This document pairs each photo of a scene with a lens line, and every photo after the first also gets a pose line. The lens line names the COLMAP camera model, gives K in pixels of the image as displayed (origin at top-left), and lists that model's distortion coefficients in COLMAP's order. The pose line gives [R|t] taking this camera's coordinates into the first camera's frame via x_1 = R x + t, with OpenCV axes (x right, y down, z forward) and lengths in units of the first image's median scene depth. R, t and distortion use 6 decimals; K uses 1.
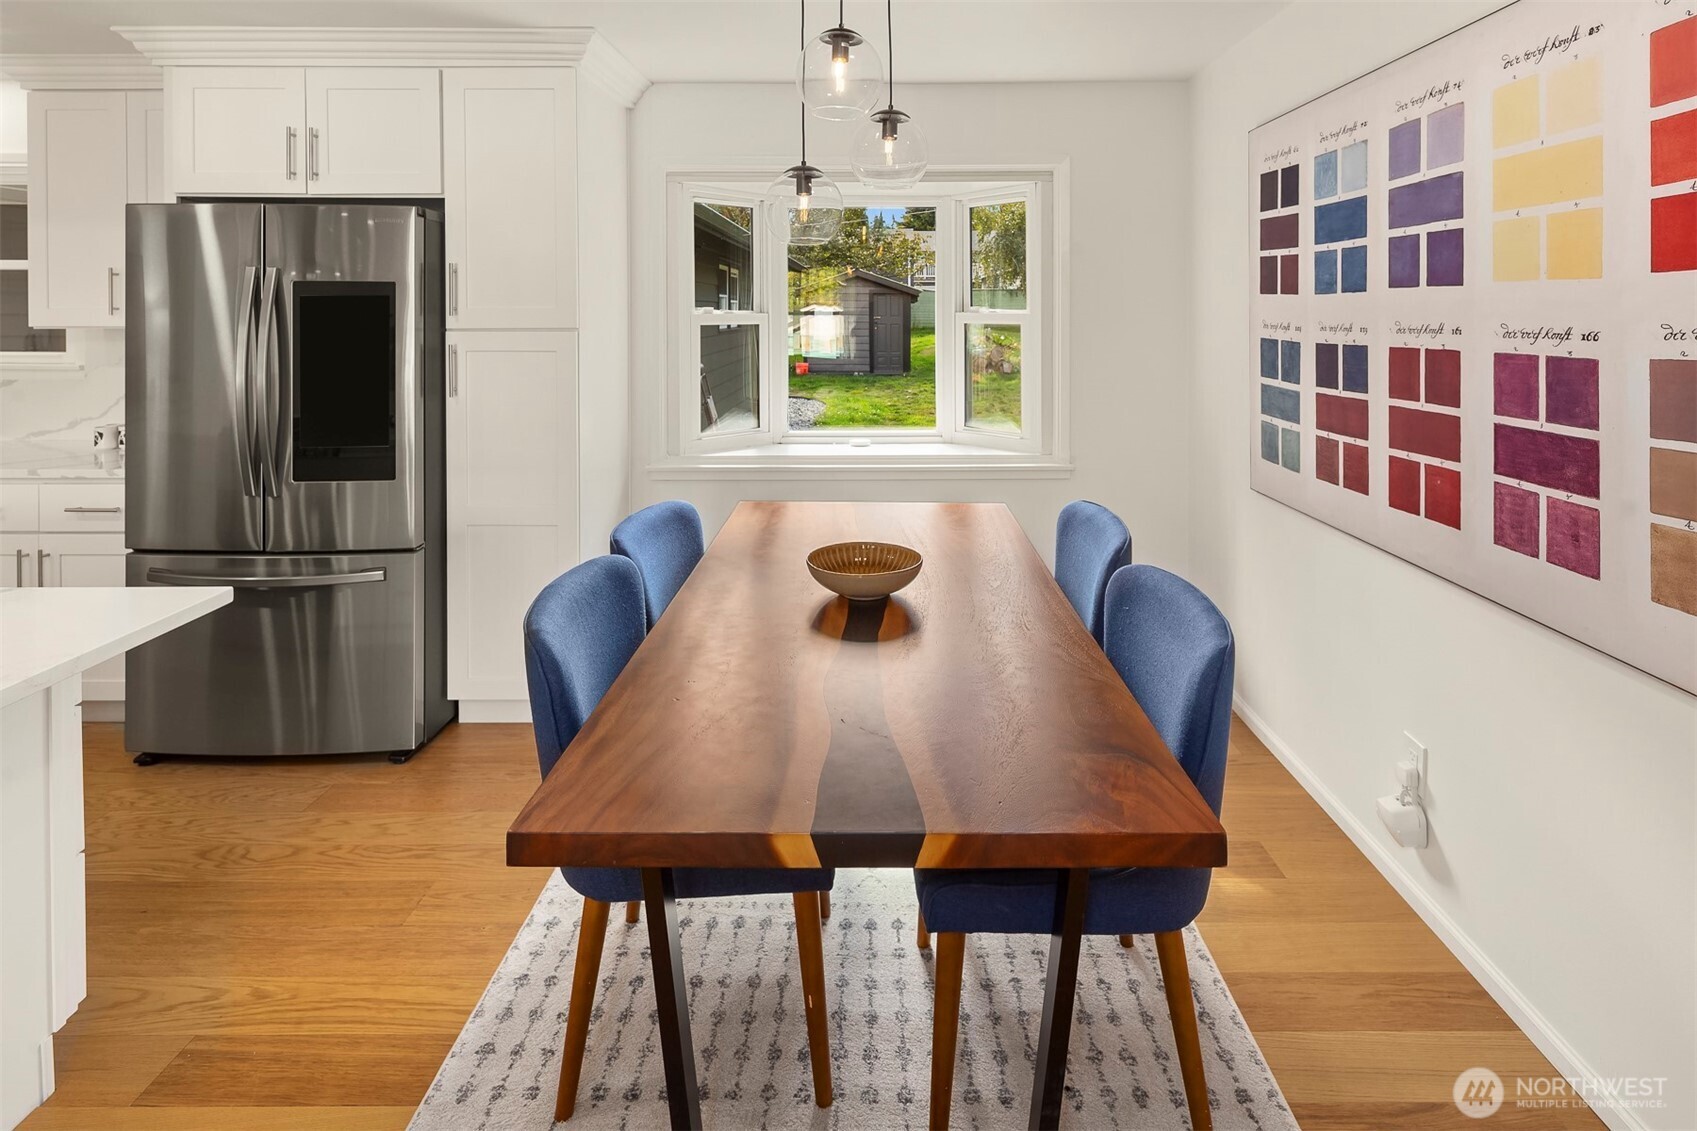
lens RADIAL K [[848.9, 0, 875.6], [0, 848.9, 308.5], [0, 0, 1]] dist [-0.000816, -0.002386]
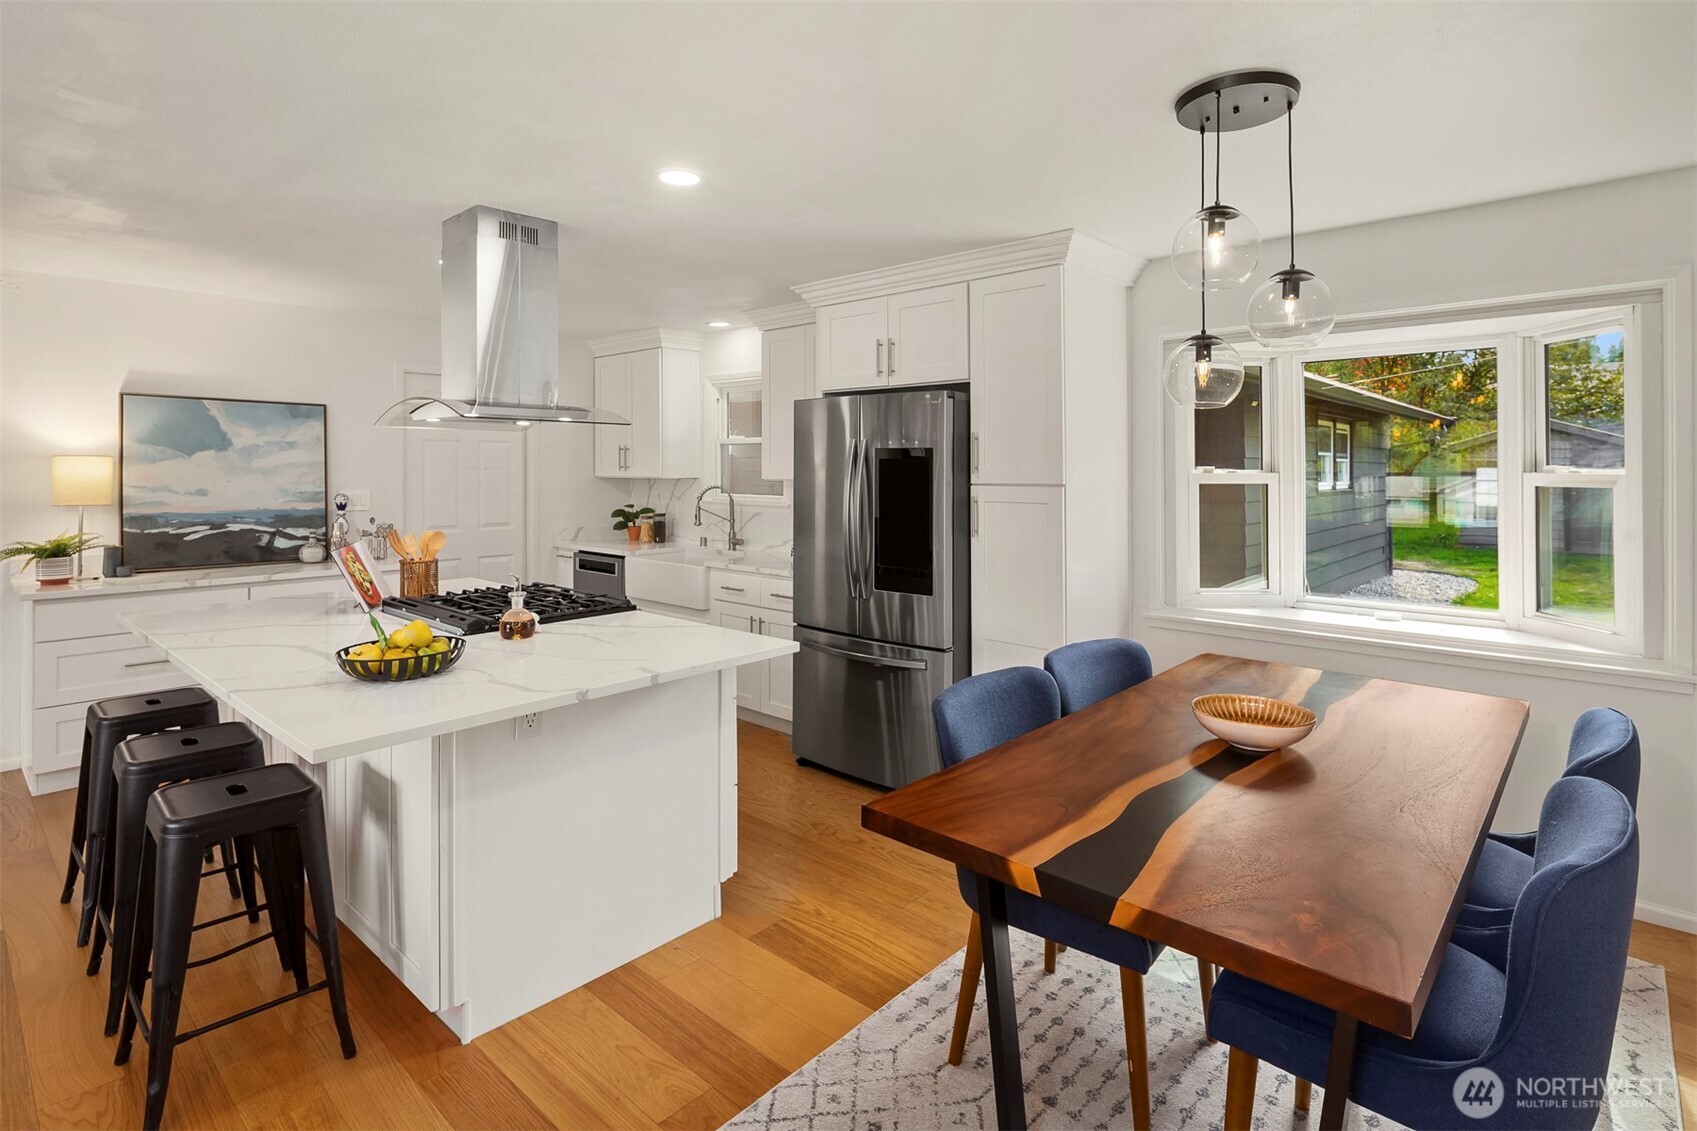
lens RADIAL K [[832.8, 0, 857.9], [0, 832.8, 461.2], [0, 0, 1]] dist [0.001730, 0.000110]
pose [[0.741958, -0.005054, -0.670427, 0.295627], [-0.000492, 0.999967, -0.008082, 0.000756], [0.670446, 0.006326, 0.741931, -0.071688]]
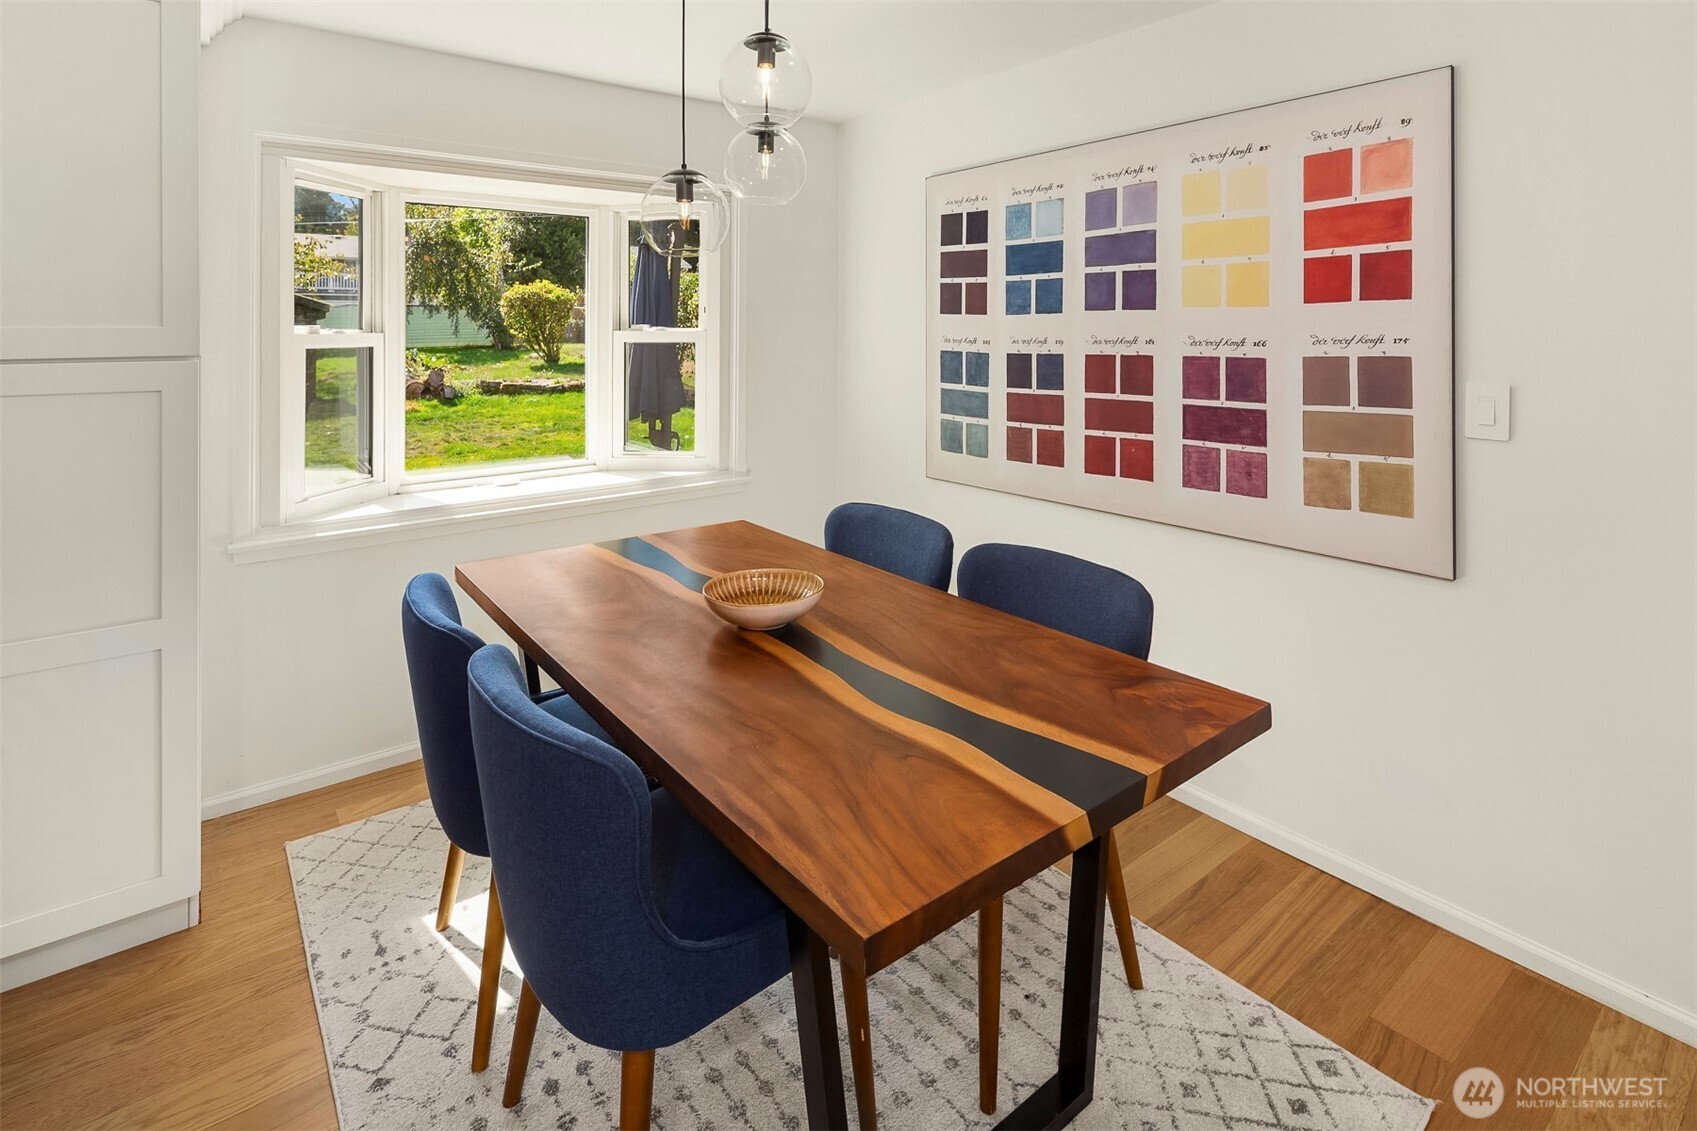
lens RADIAL K [[839.3, 0, 880.5], [0, 839.3, 325.2], [0, 0, 1]] dist [0.000846, -0.000800]
pose [[0.778484, 0.000692, 0.627664, -0.485319], [0.000549, 0.999998, -0.001782, 0.001180], [-0.627664, 0.001732, 0.778482, 0.168489]]
